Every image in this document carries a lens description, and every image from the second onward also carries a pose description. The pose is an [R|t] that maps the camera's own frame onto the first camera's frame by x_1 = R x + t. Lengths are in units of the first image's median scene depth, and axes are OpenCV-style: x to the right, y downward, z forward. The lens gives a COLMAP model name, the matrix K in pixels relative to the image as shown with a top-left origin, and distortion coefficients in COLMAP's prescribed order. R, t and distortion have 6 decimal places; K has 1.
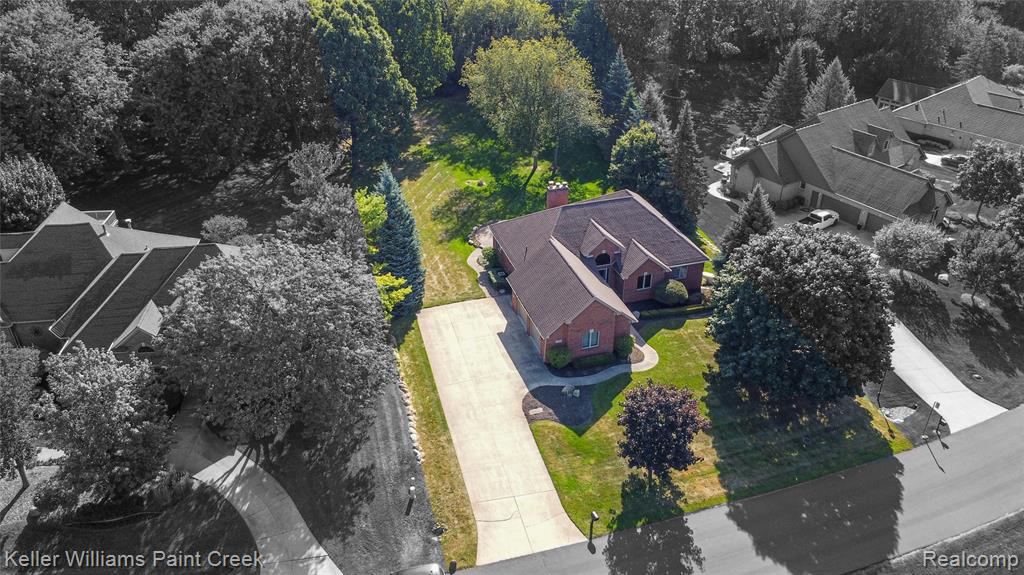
lens RADIAL K [[778.7, 0, 512.0], [0, 778.7, 287.5], [0, 0, 1]] dist [0.000977, -0.000604]
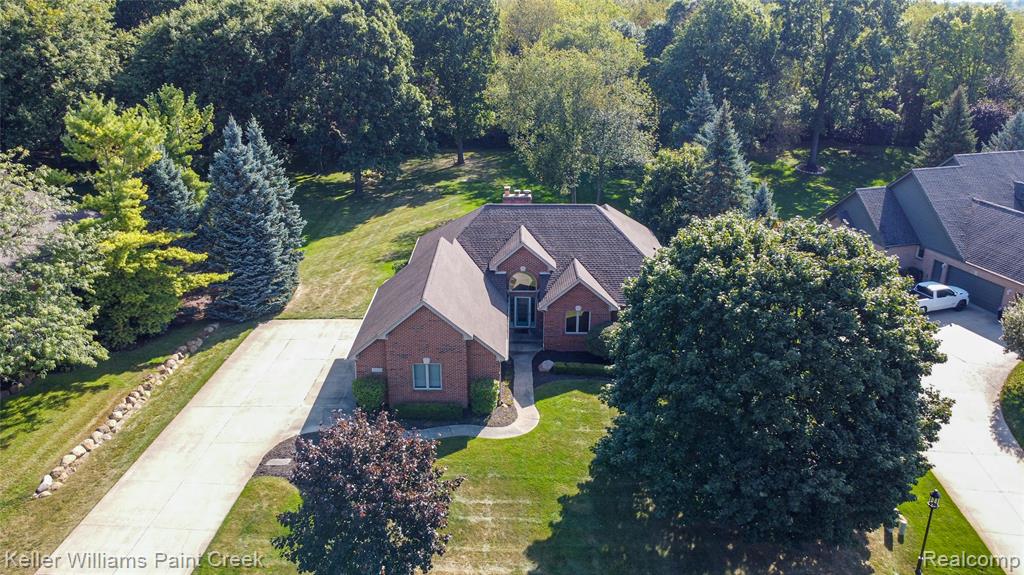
lens RADIAL K [[778.7, 0, 512.0], [0, 778.7, 287.5], [0, 0, 1]] dist [0.000977, -0.000604]
pose [[0.951504, 0.113490, -0.285937, 0.250494], [-0.162088, 0.974934, -0.152417, 0.060749], [0.261472, 0.191372, 0.946049, 0.302207]]
